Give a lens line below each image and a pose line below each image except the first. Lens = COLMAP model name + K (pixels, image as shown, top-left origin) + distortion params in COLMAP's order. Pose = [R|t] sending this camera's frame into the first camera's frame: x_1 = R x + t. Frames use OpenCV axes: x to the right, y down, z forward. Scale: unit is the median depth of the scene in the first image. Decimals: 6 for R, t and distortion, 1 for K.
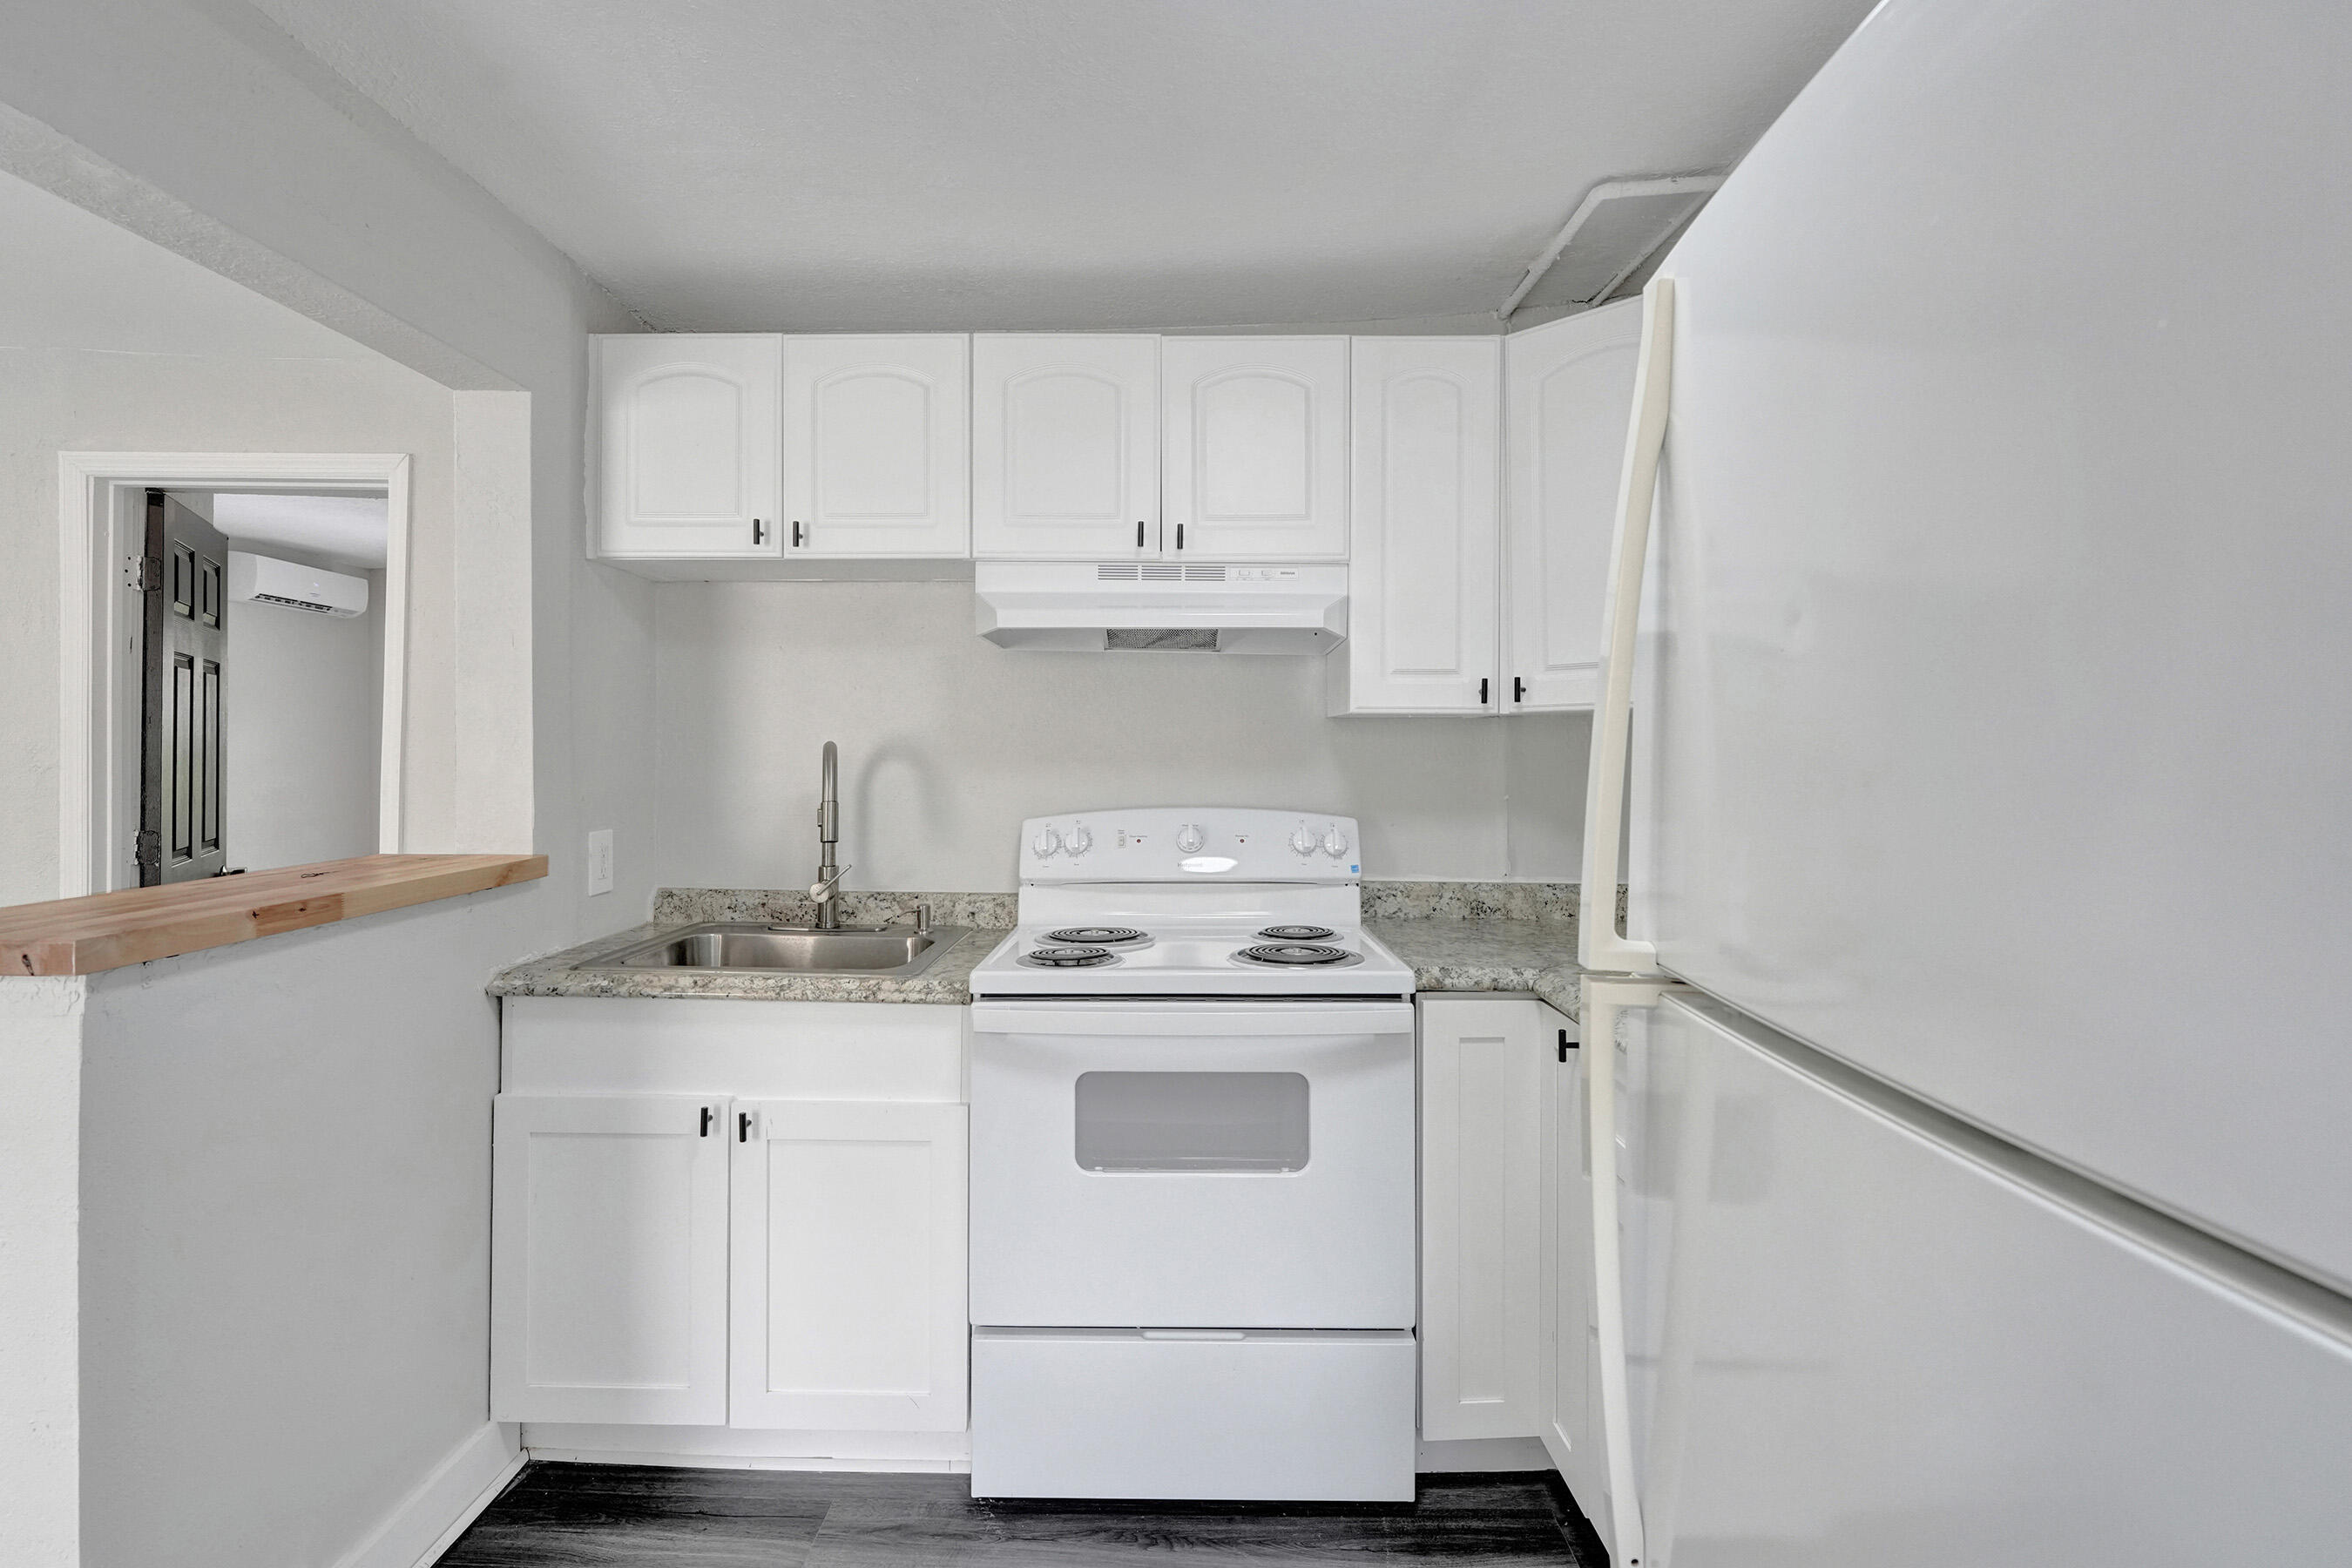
lens RADIAL K [[1120.5, 0, 1164.6], [0, 1120.5, 774.3], [0, 0, 1]] dist [-0.004131, 0.000820]
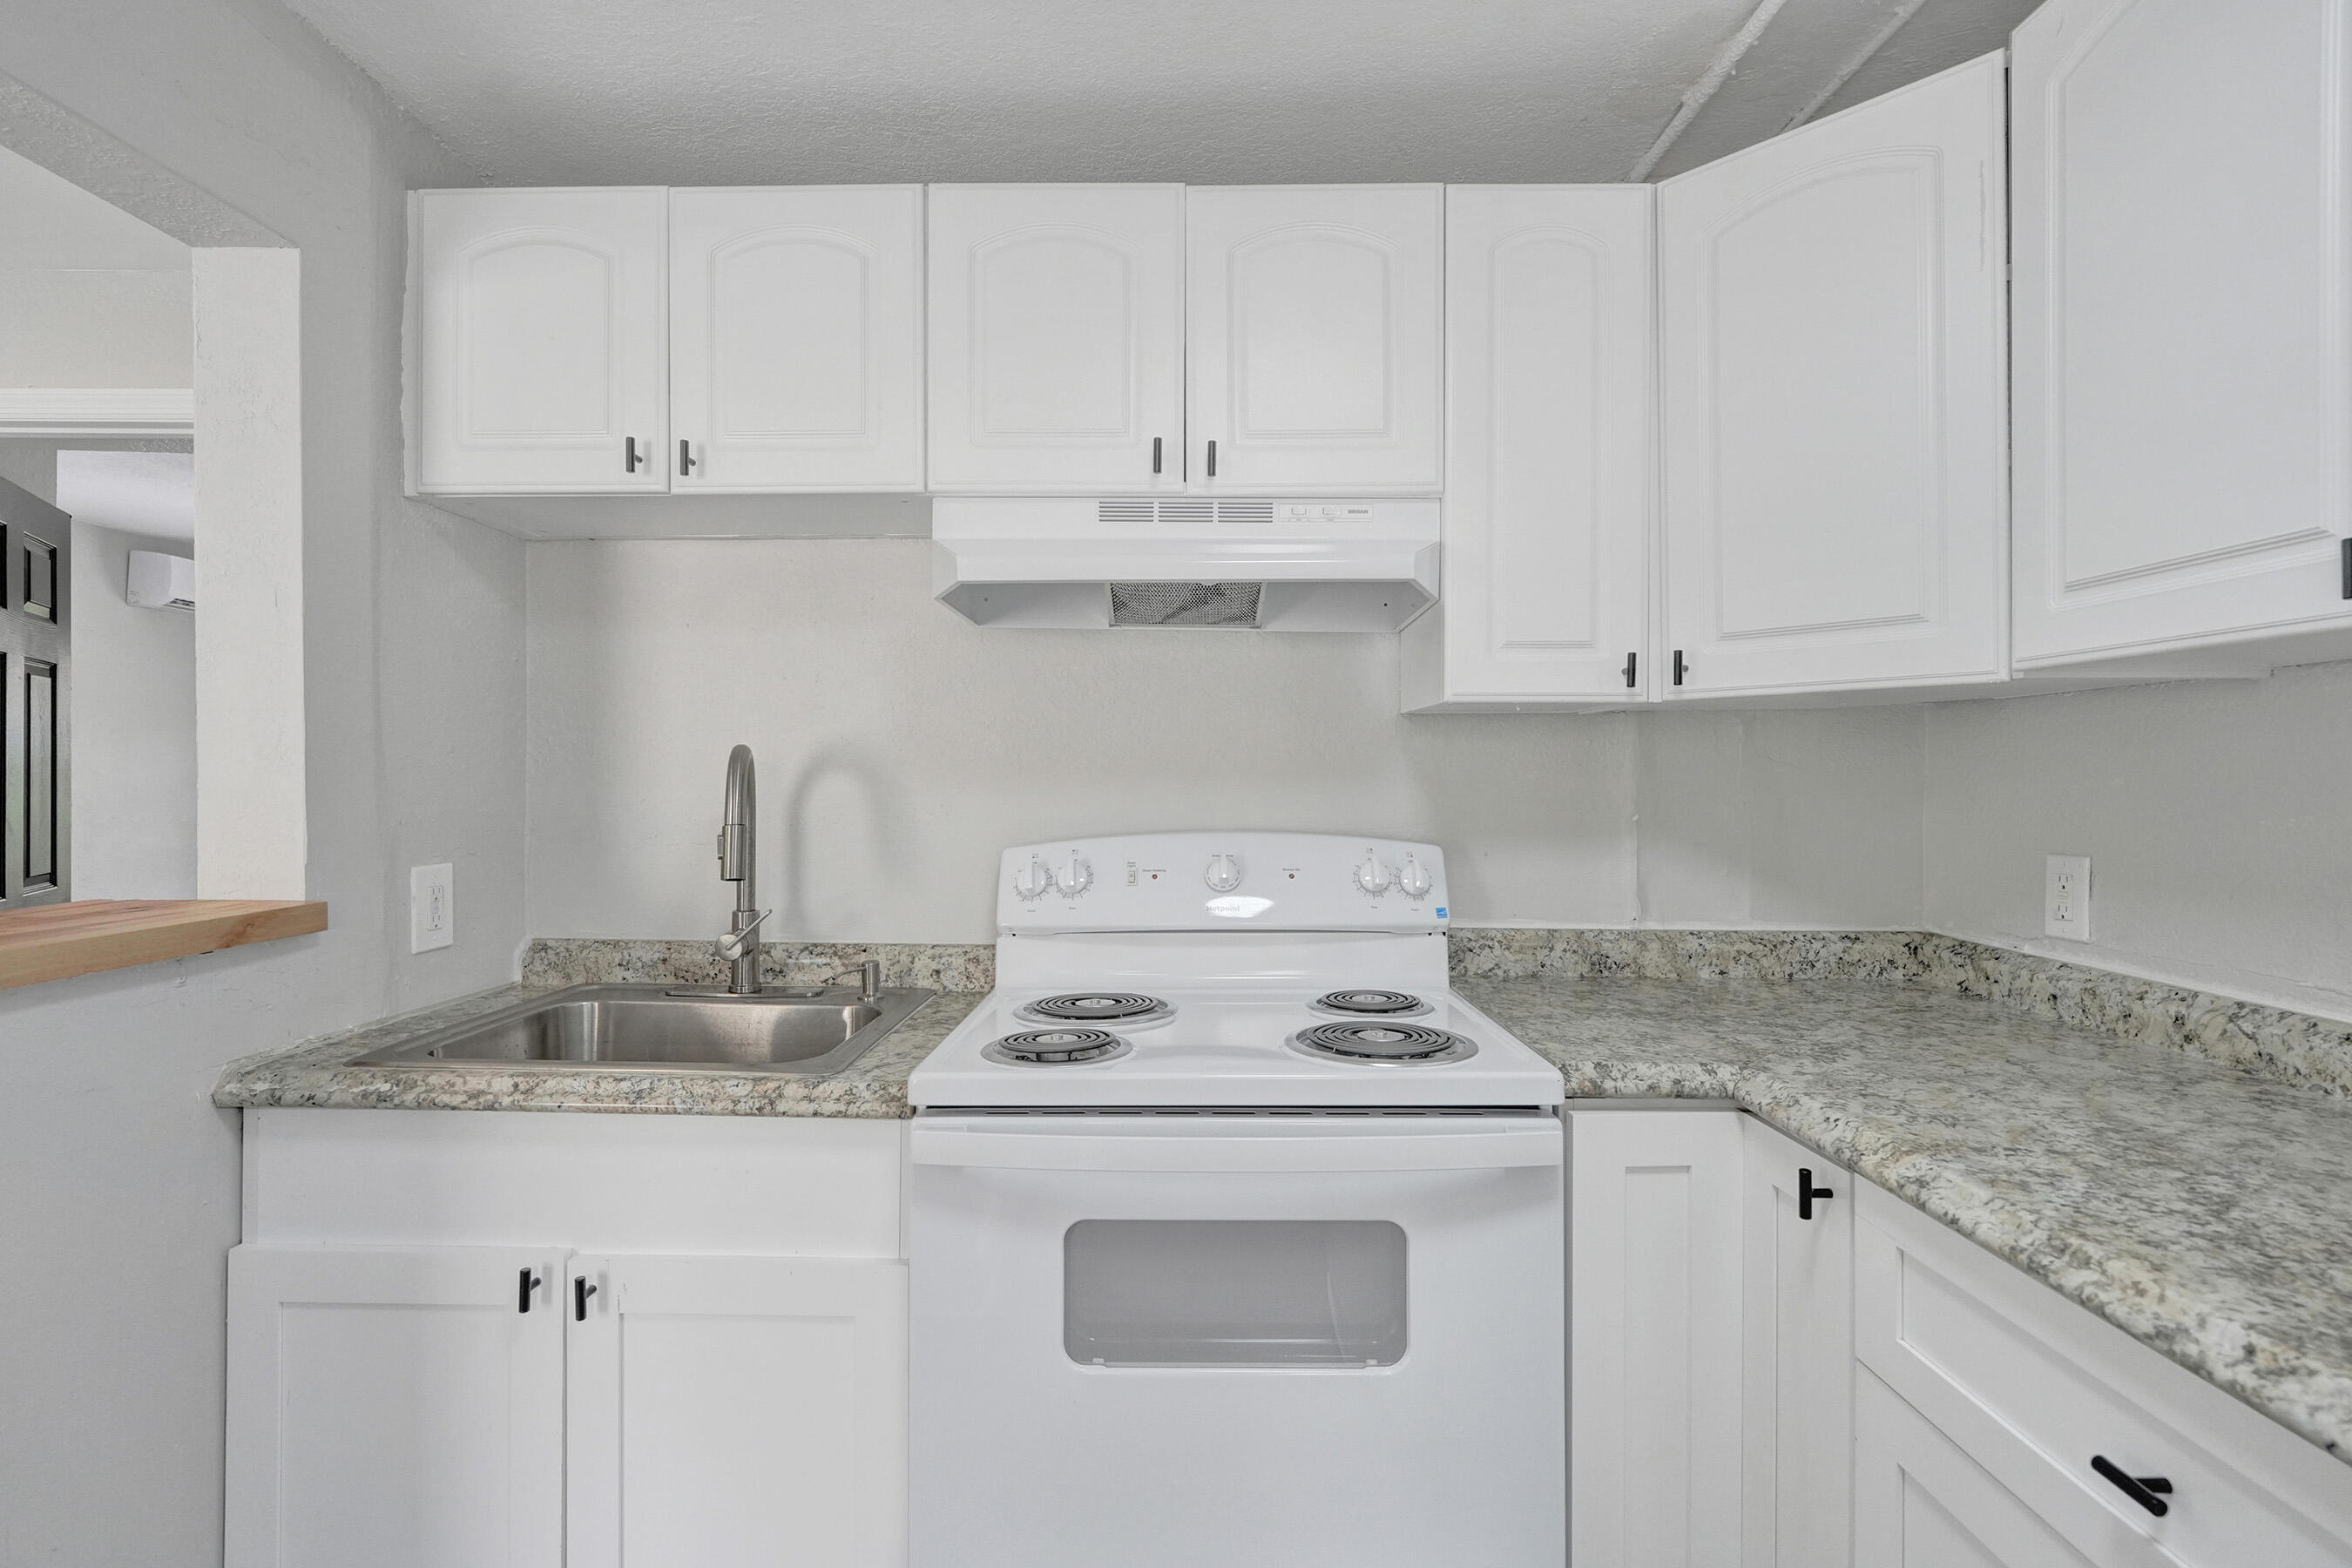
lens RADIAL K [[1120.5, 0, 1189.3], [0, 1120.5, 779.8], [0, 0, 1]] dist [-0.004131, 0.000820]
pose [[0.999920, -0.001779, 0.012559, -0.010071], [0.002022, 0.999811, -0.019335, 0.009970], [-0.012522, 0.019359, 0.999734, 0.275222]]
